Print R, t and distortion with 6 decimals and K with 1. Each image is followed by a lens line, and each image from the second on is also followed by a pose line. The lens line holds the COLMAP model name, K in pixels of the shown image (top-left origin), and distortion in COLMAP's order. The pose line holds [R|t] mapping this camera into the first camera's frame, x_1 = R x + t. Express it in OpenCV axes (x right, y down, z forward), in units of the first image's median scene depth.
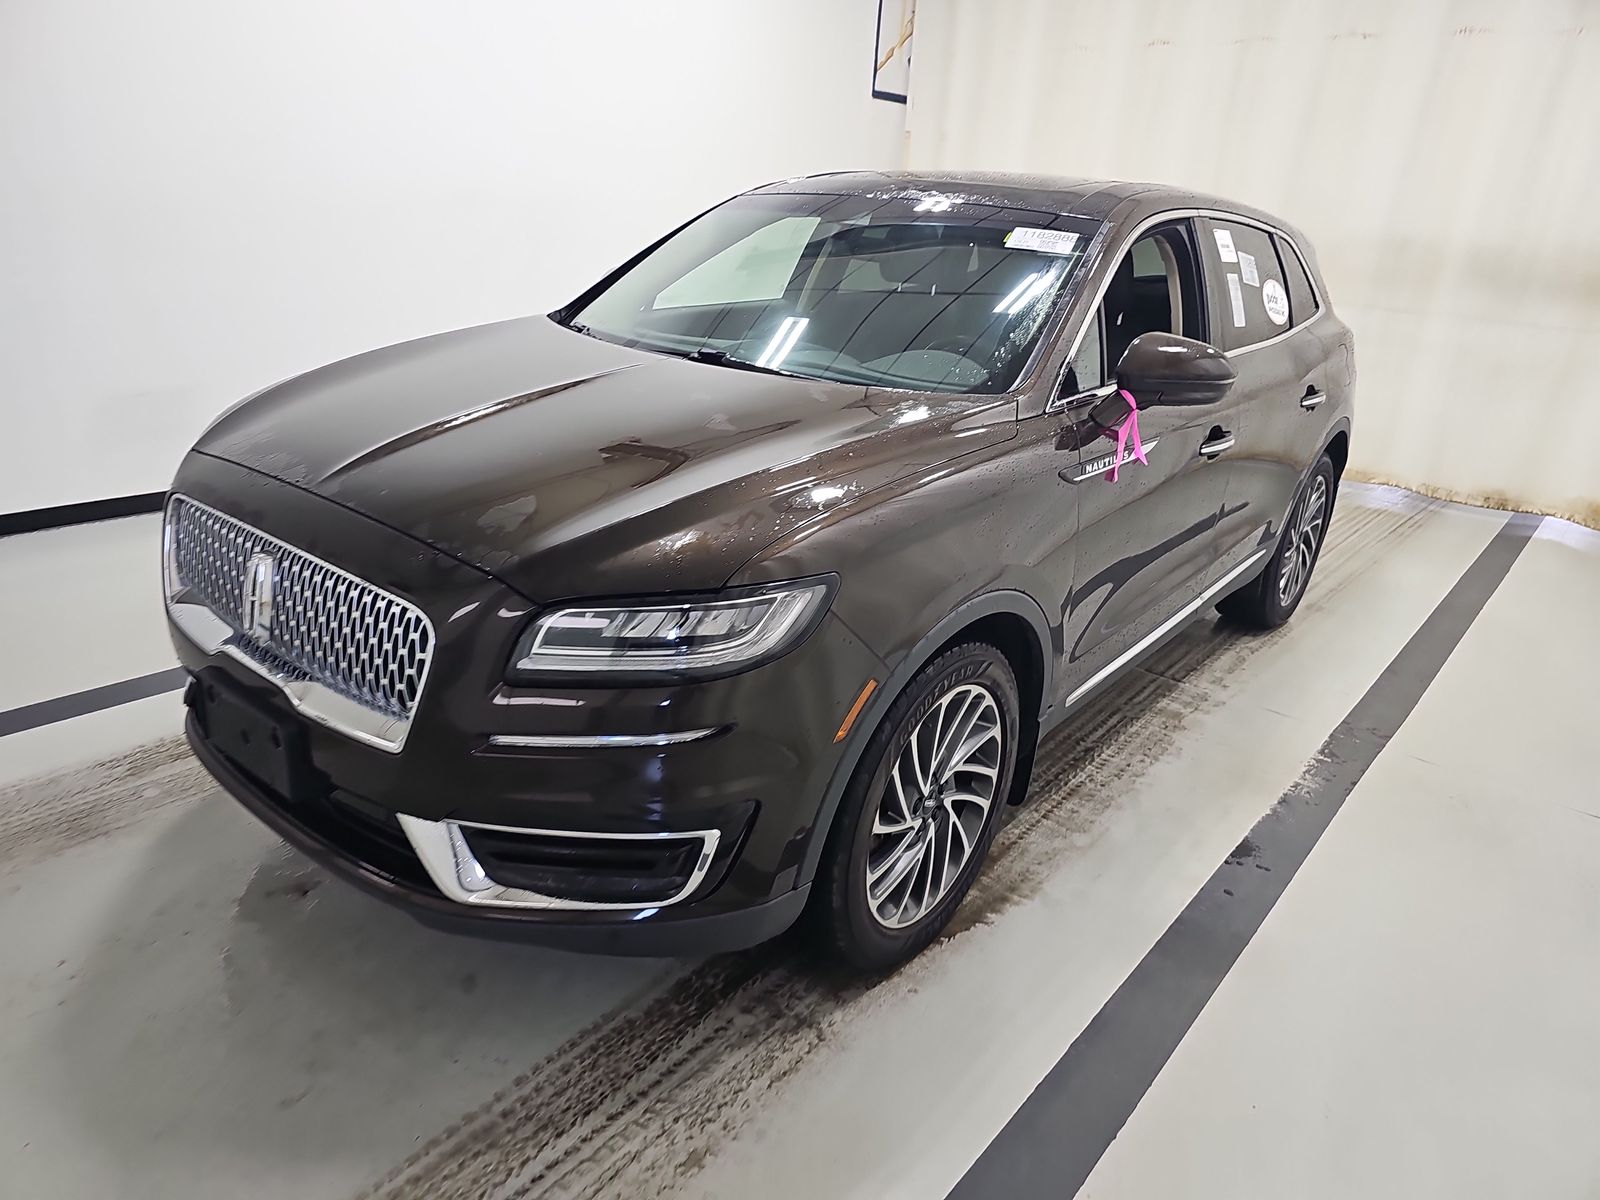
lens RADIAL K [[1079.0, 0, 776.5], [0, 1079.0, 605.9], [0, 0, 1]] dist [-0.007328, -0.005977]
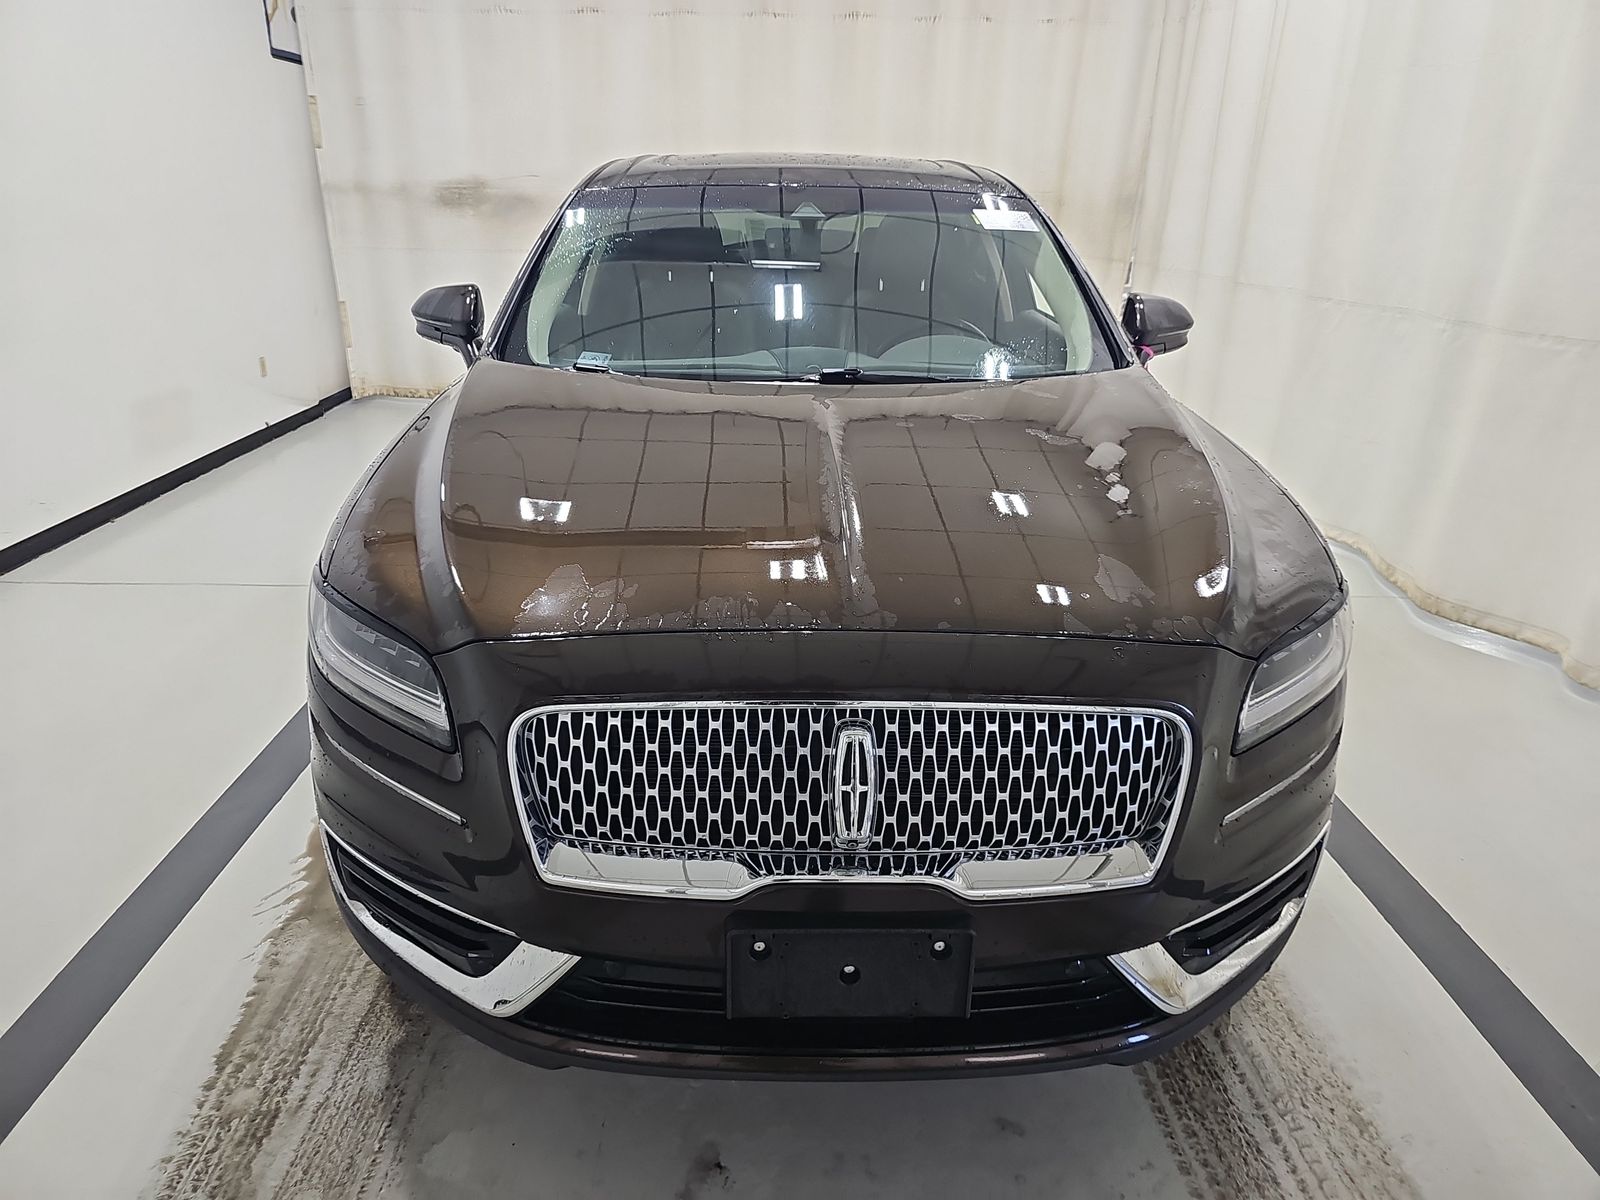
lens RADIAL K [[1079.0, 0, 776.5], [0, 1079.0, 605.9], [0, 0, 1]] dist [-0.007328, -0.005977]
pose [[0.749375, -0.276001, 0.601881, -0.931674], [0.255709, 0.959097, 0.121434, -0.227746], [-0.610778, 0.062907, 0.789299, 0.457012]]
